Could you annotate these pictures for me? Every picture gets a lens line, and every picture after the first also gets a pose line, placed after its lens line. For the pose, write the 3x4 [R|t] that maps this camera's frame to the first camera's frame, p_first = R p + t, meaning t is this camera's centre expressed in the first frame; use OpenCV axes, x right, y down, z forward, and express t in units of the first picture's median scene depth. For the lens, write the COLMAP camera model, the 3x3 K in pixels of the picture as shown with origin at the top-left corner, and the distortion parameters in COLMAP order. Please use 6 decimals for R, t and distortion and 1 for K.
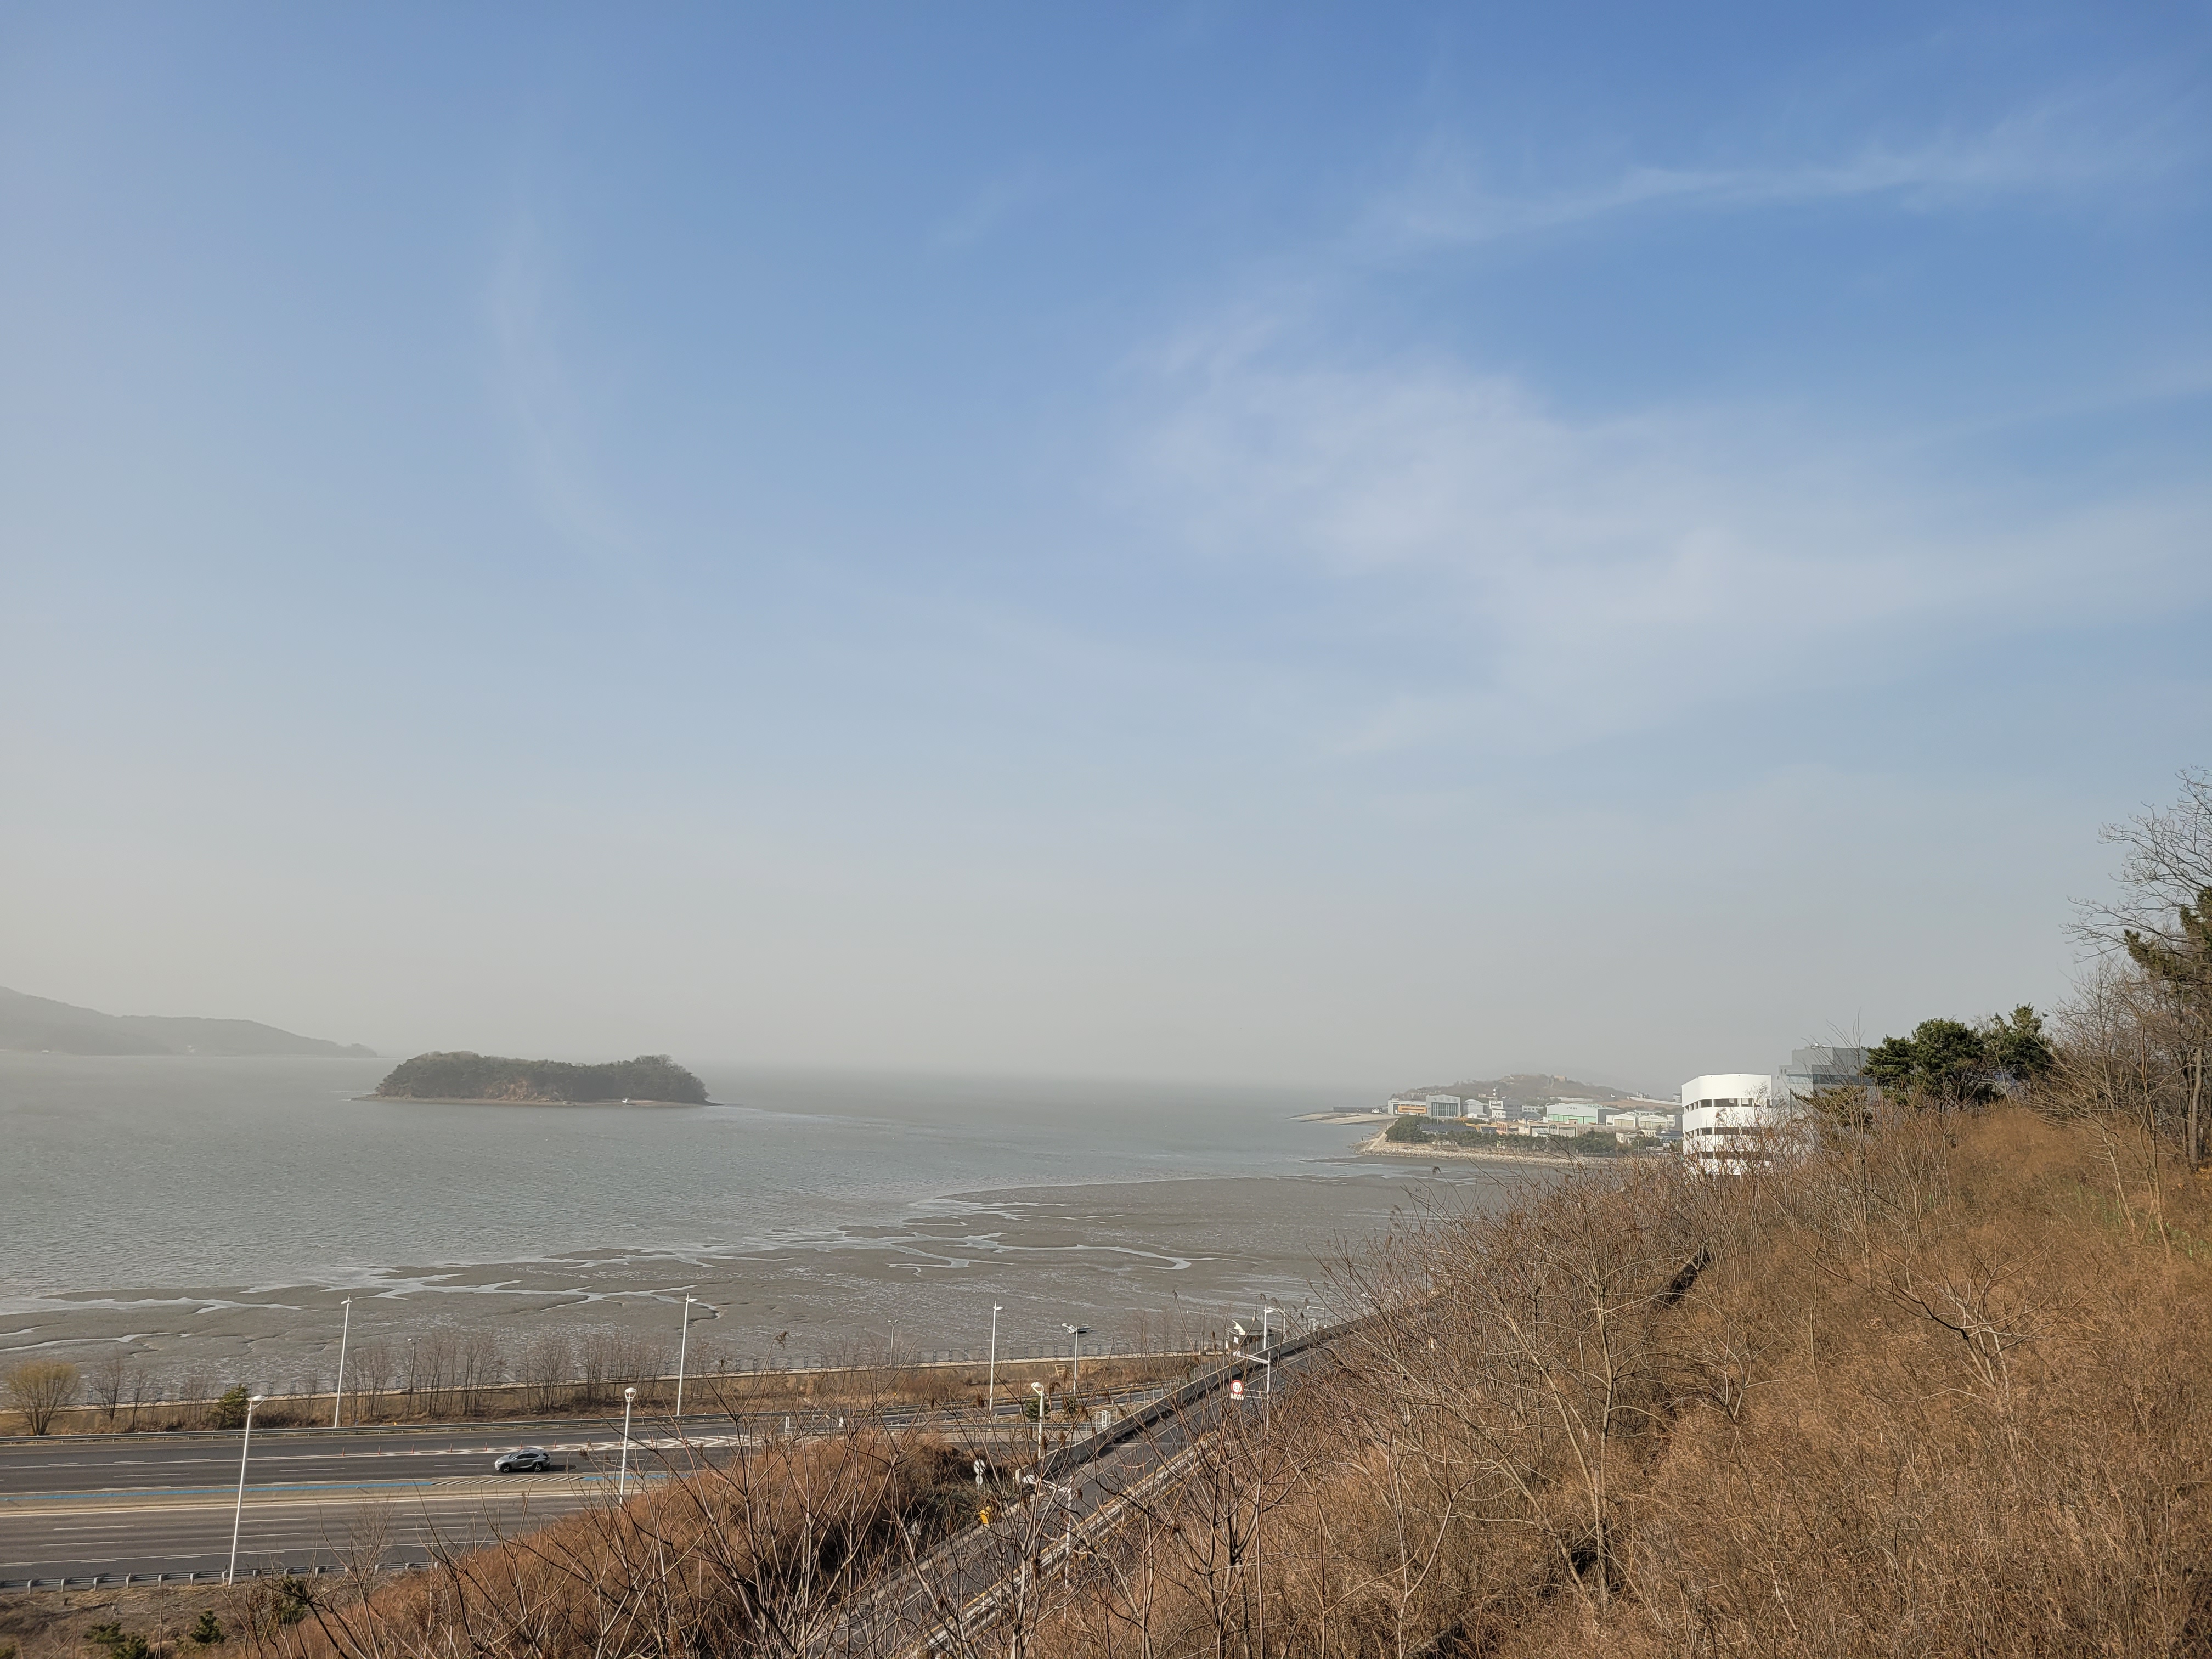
lens RADIAL K [[1655.8, 0, 1108.8], [0, 1655.8, 817.4], [0, 0, 1]] dist [0.052583, -0.035063]
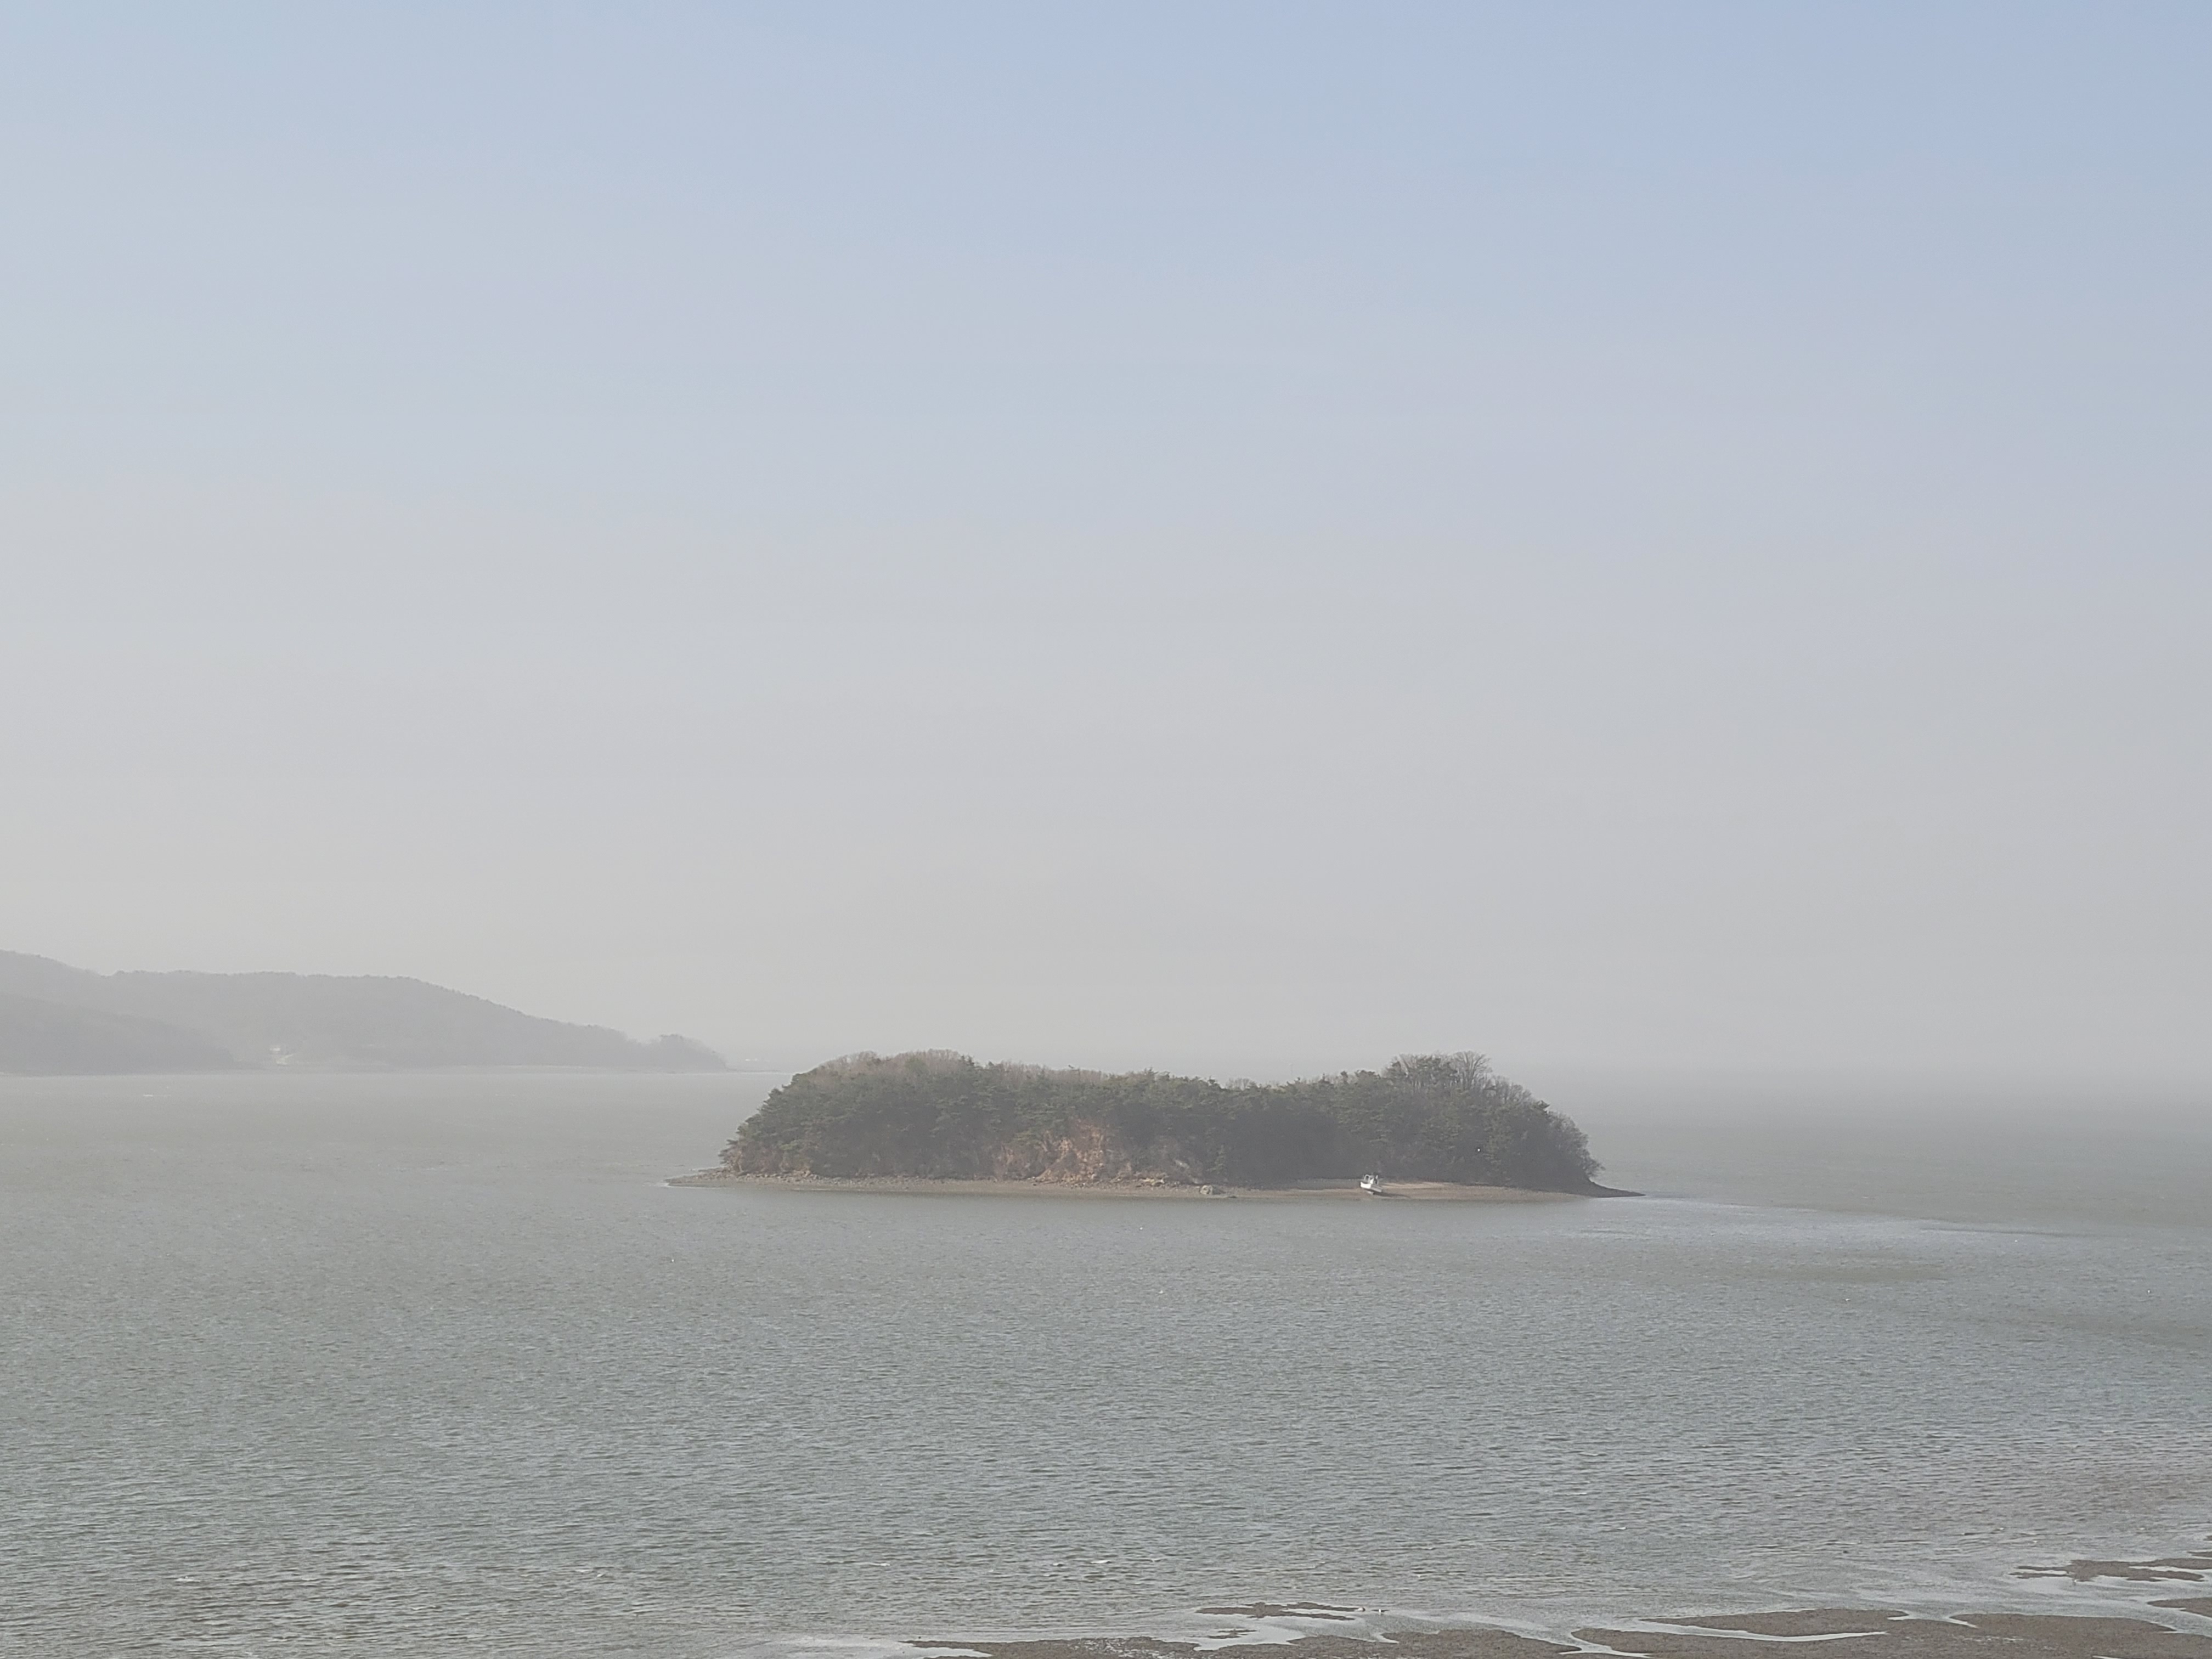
lens RADIAL K [[1812.6, 0, 1104.2], [0, 1812.6, 836.9], [0, 0, 1]] dist [-0.002828, 0.003535]
pose [[0.927991, -0.061720, -0.367456, -0.202686], [0.070759, 0.997431, 0.011164, 0.091126], [0.365823, -0.036361, 0.929974, 0.643828]]
